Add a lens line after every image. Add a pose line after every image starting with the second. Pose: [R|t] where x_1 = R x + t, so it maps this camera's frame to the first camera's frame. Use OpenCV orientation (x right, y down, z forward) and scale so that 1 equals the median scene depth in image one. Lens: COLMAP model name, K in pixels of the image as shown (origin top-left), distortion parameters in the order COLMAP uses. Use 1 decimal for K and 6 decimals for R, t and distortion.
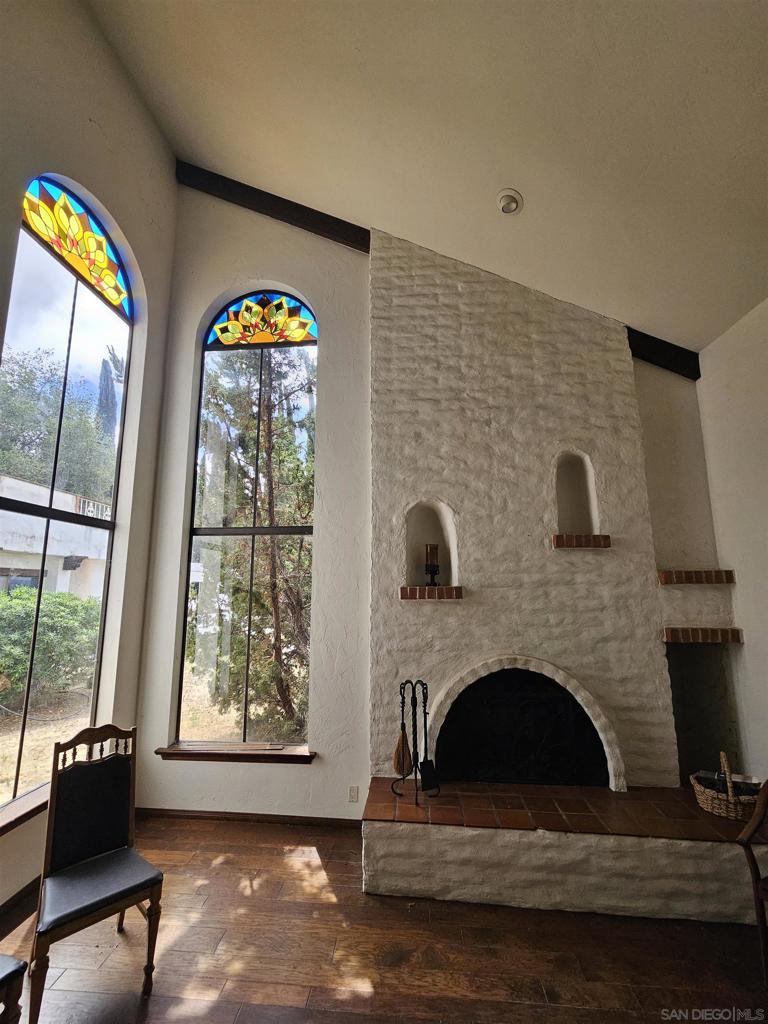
lens RADIAL K [[422.0, 0, 376.5], [0, 422.0, 523.1], [0, 0, 1]] dist [-0.000812, 0.002488]
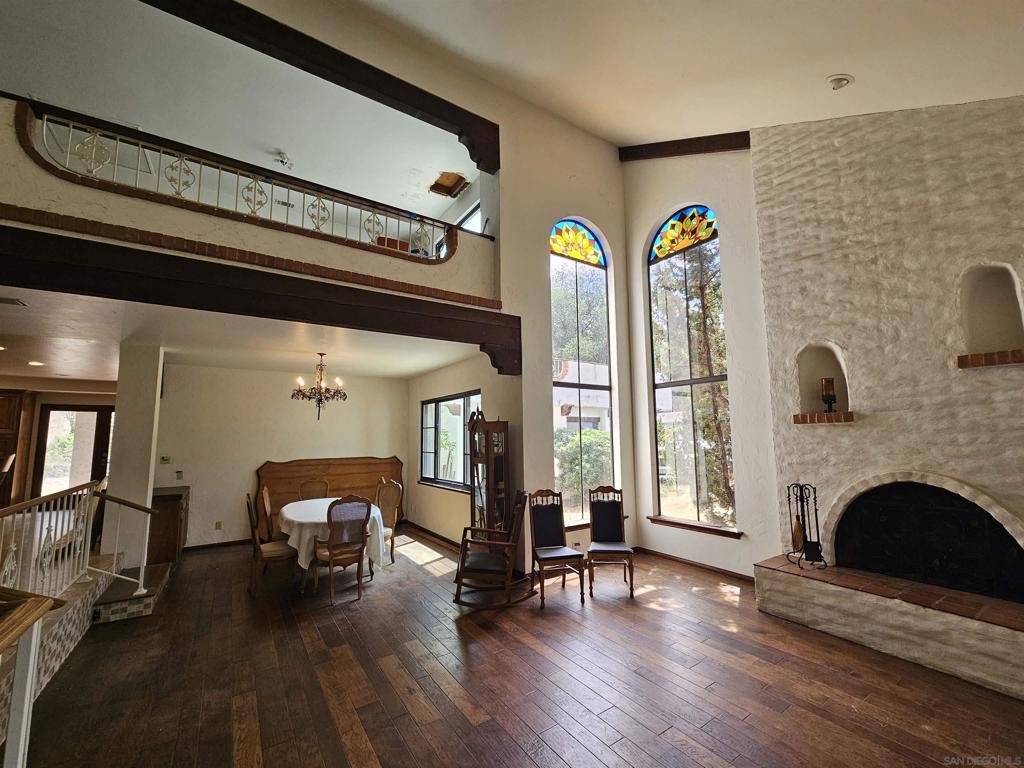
lens RADIAL K [[422.0, 0, 528.5], [0, 422.0, 390.8], [0, 0, 1]] dist [-0.000812, 0.002488]
pose [[0.649052, -0.090236, -0.755374, 0.491947], [0.129432, 0.991562, -0.007237, -0.014278], [0.749653, -0.093072, 0.655254, -0.422213]]
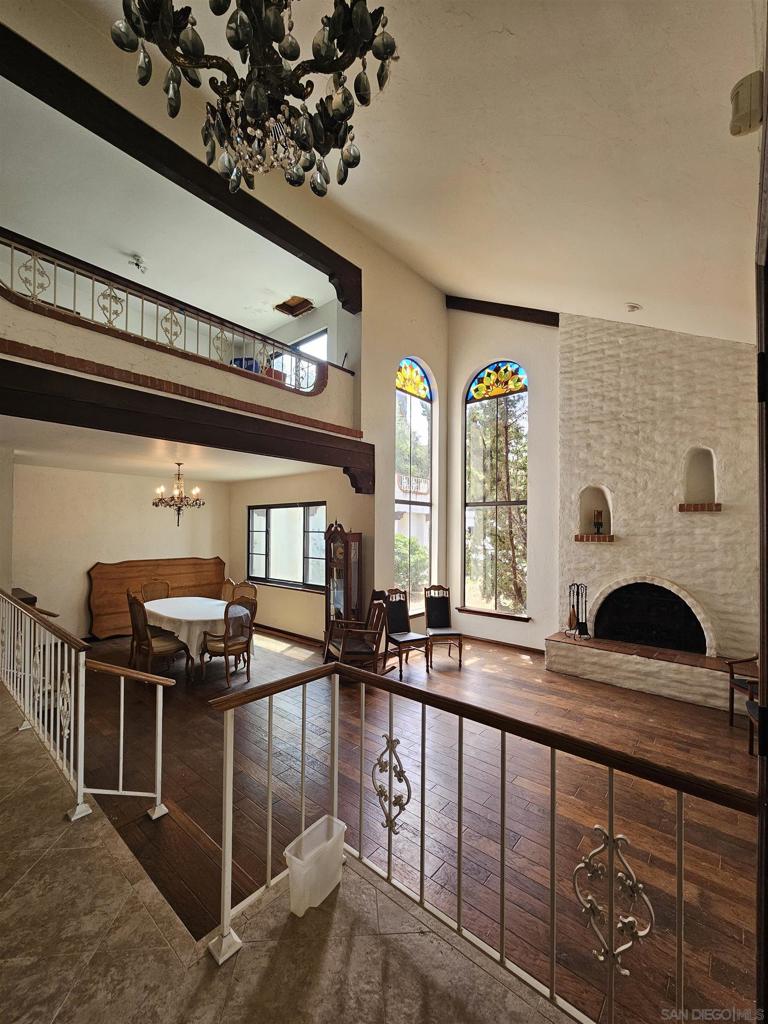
lens RADIAL K [[422.0, 0, 379.4], [0, 422.0, 524.5], [0, 0, 1]] dist [-0.000812, 0.002488]
pose [[0.815050, 0.000956, -0.579391, 0.406418], [0.079666, 0.990316, 0.113703, -0.159042], [0.573888, -0.138832, 0.807080, -0.899286]]
